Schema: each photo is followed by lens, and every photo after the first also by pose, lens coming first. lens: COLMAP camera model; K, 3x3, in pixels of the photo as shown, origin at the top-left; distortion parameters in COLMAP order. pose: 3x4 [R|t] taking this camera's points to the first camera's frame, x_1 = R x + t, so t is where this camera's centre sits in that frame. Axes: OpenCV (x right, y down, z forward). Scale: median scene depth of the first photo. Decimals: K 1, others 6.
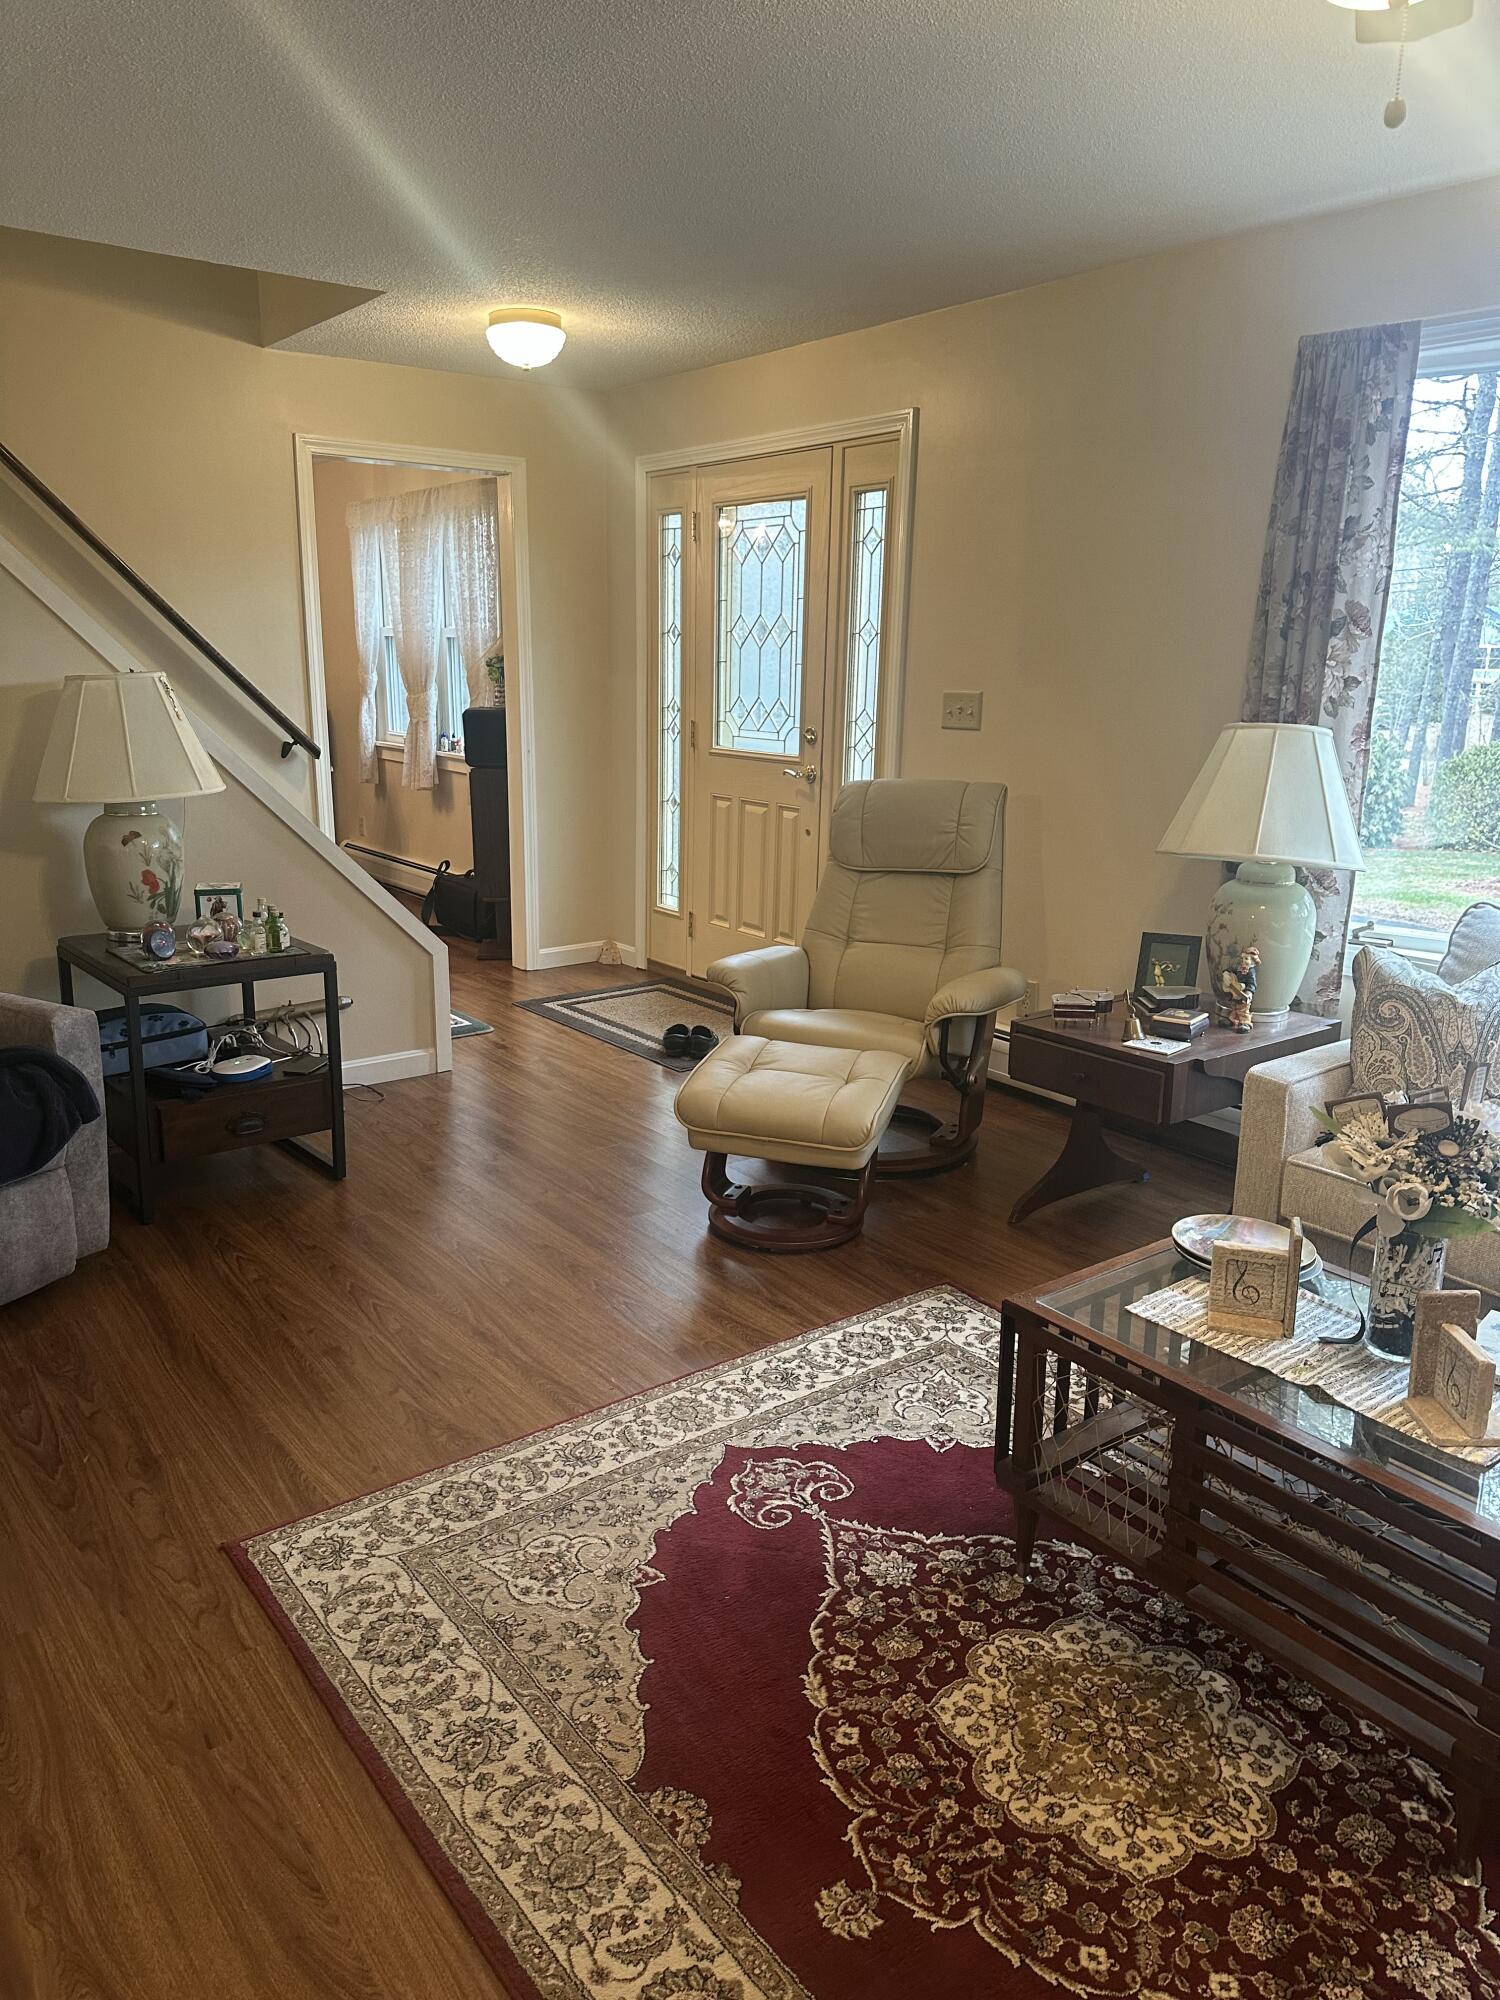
lens RADIAL K [[1413.5, 0, 743.9], [0, 1413.5, 993.1], [0, 0, 1]] dist [0.013202, -0.005696]
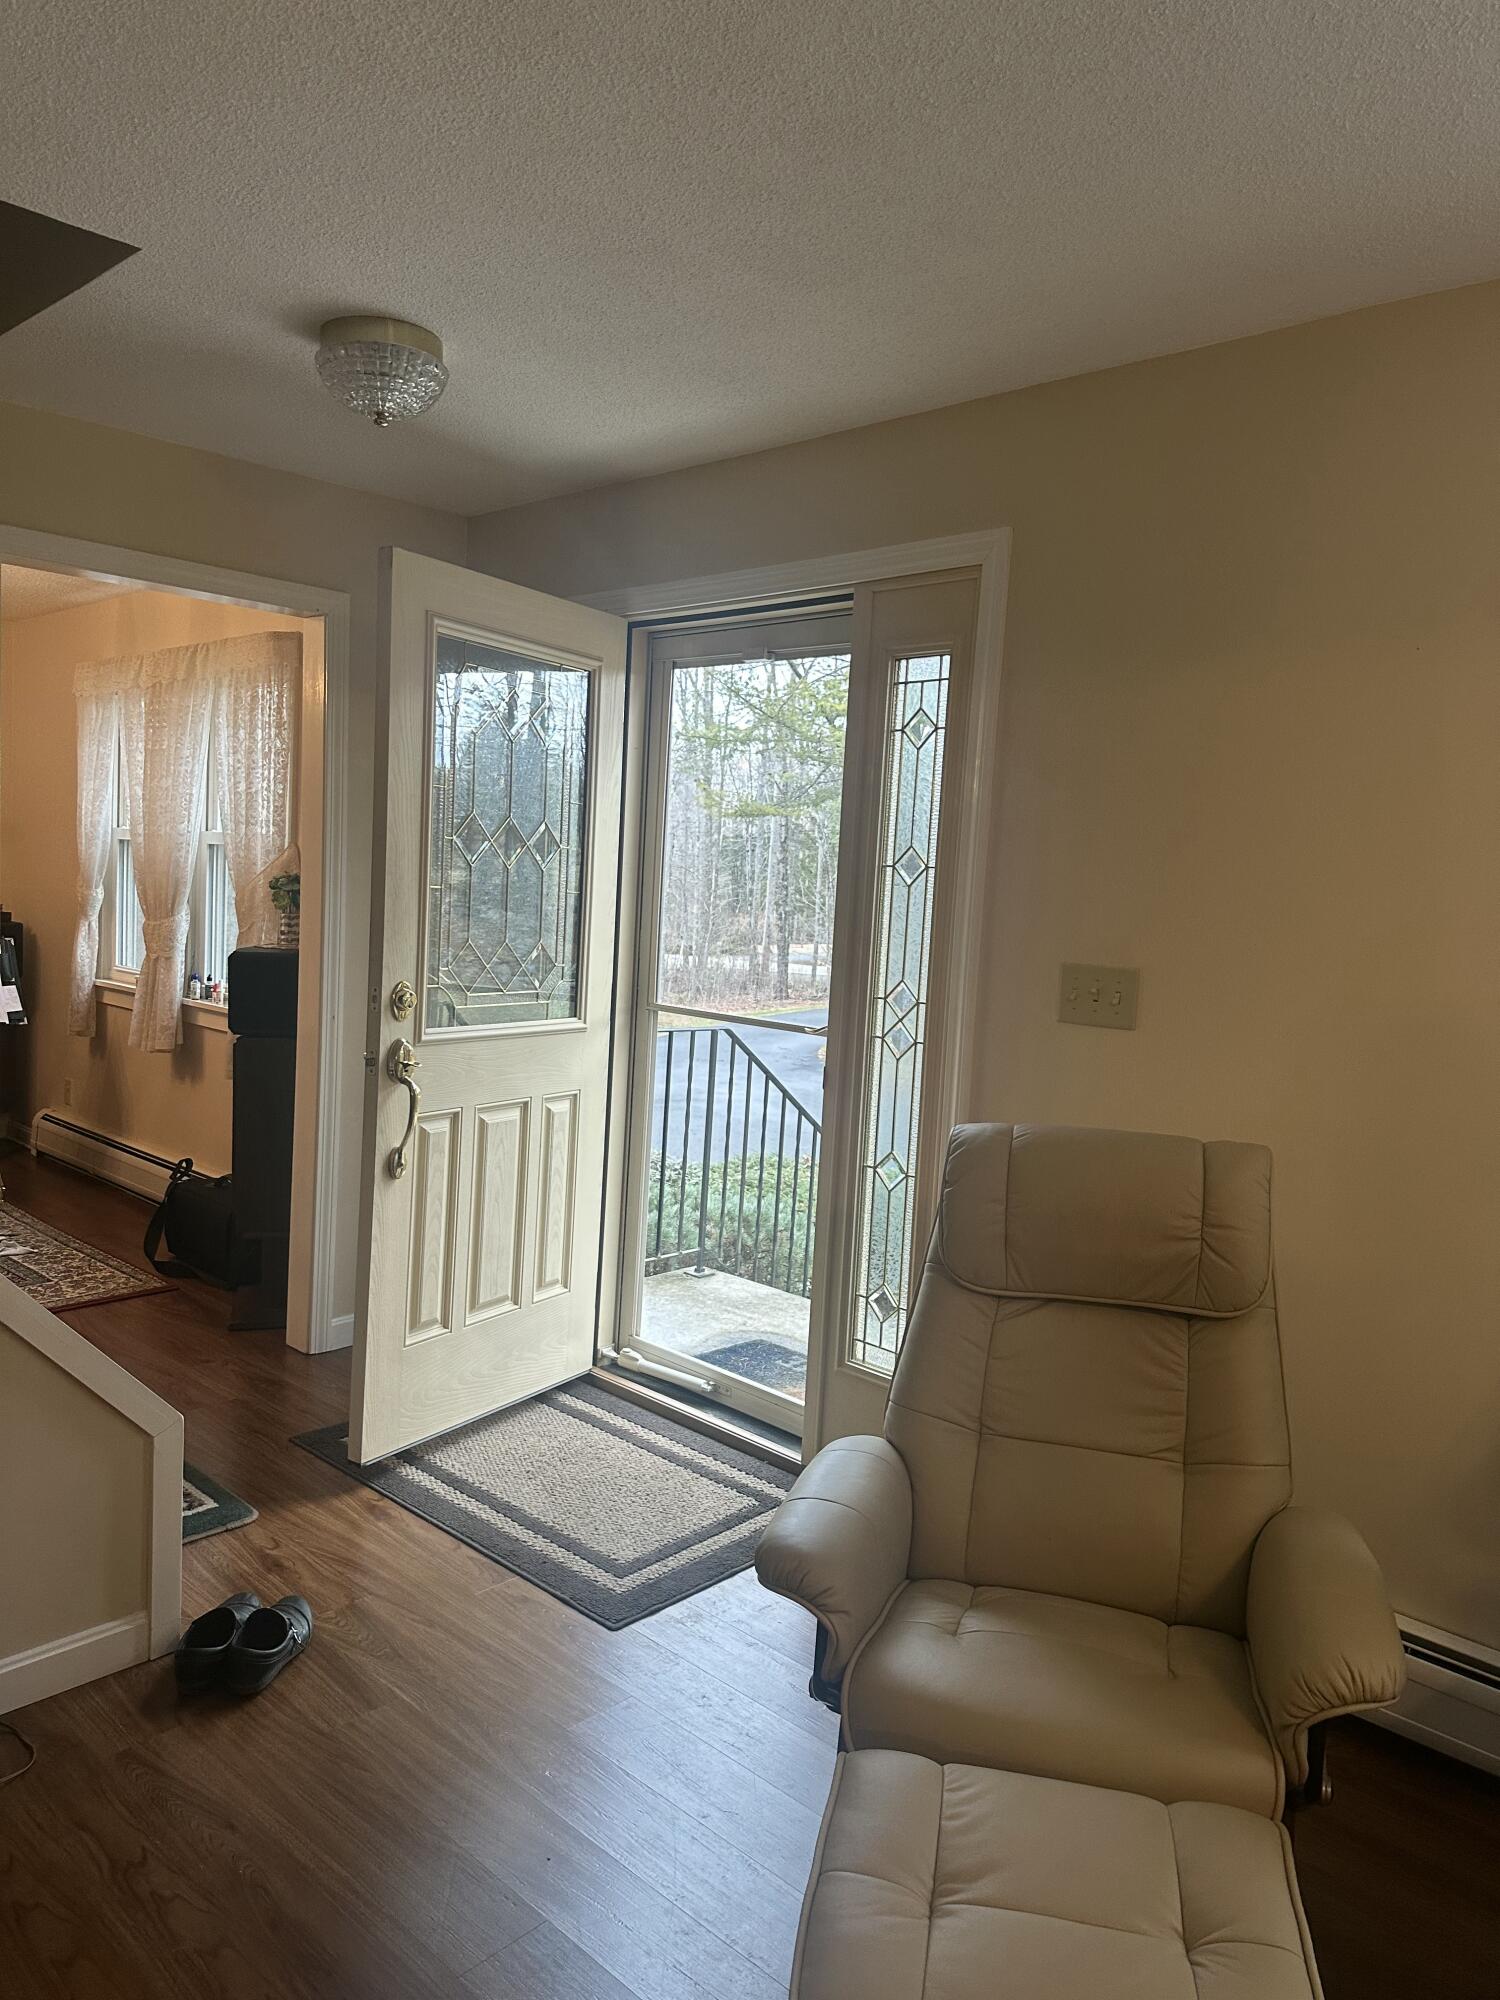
lens RADIAL K [[1413.5, 0, 745.3], [0, 1413.5, 1011.3], [0, 0, 1]] dist [0.013202, -0.005696]
pose [[0.985117, 0.029985, 0.169249, -0.063707], [-0.005115, 0.989344, -0.145507, -0.067828], [-0.171808, 0.142476, 0.974773, 0.278428]]
